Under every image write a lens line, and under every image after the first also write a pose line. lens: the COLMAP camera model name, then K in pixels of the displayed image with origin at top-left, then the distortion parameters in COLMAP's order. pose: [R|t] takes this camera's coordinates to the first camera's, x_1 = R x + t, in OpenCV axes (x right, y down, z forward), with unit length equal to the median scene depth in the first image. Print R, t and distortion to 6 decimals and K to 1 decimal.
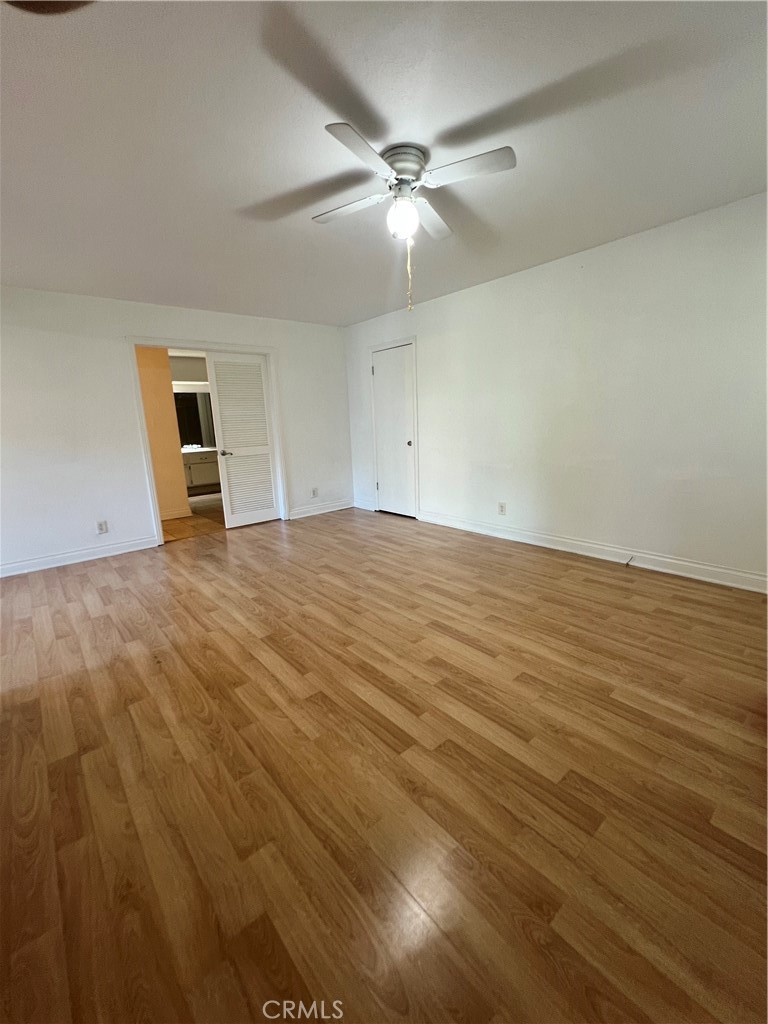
lens RADIAL K [[412.6, 0, 384.0], [0, 412.6, 512.0], [0, 0, 1]] dist [-0.001339, 0.000180]
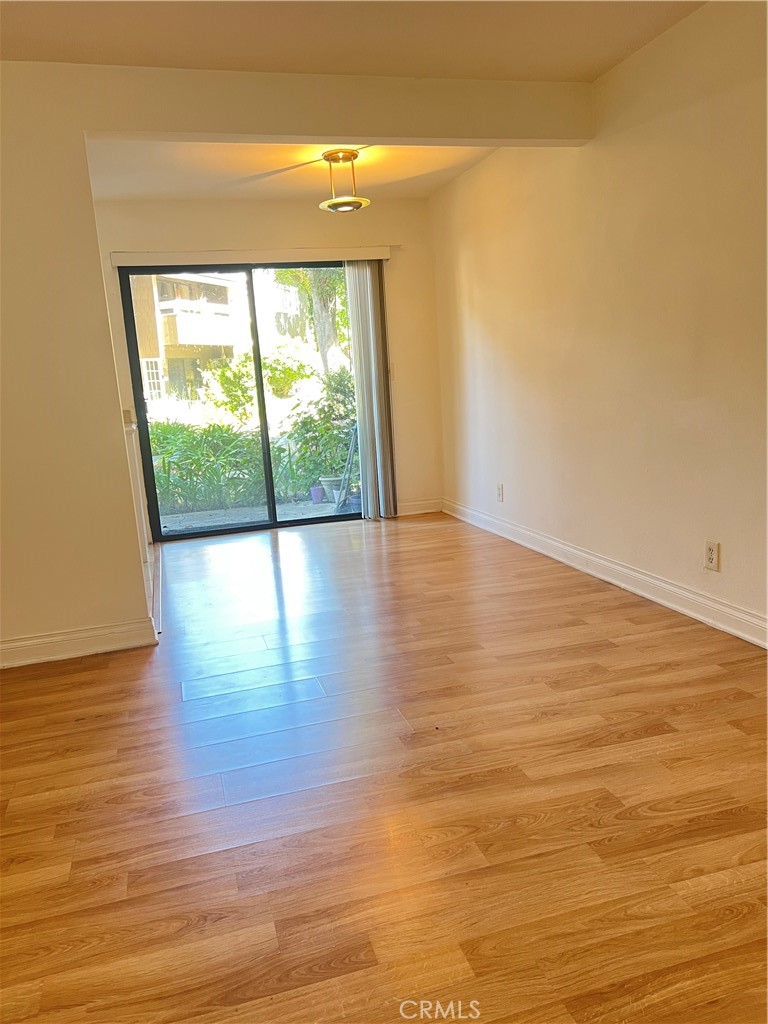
lens RADIAL K [[790.4, 0, 384.0], [0, 790.4, 512.0], [0, 0, 1]] dist [0.001427, -0.000164]
pose [[-0.404653, 0.239441, -0.882567, 0.200415], [-0.119750, 0.942927, 0.310722, -0.269271], [0.906596, 0.231422, -0.352886, 1.196808]]
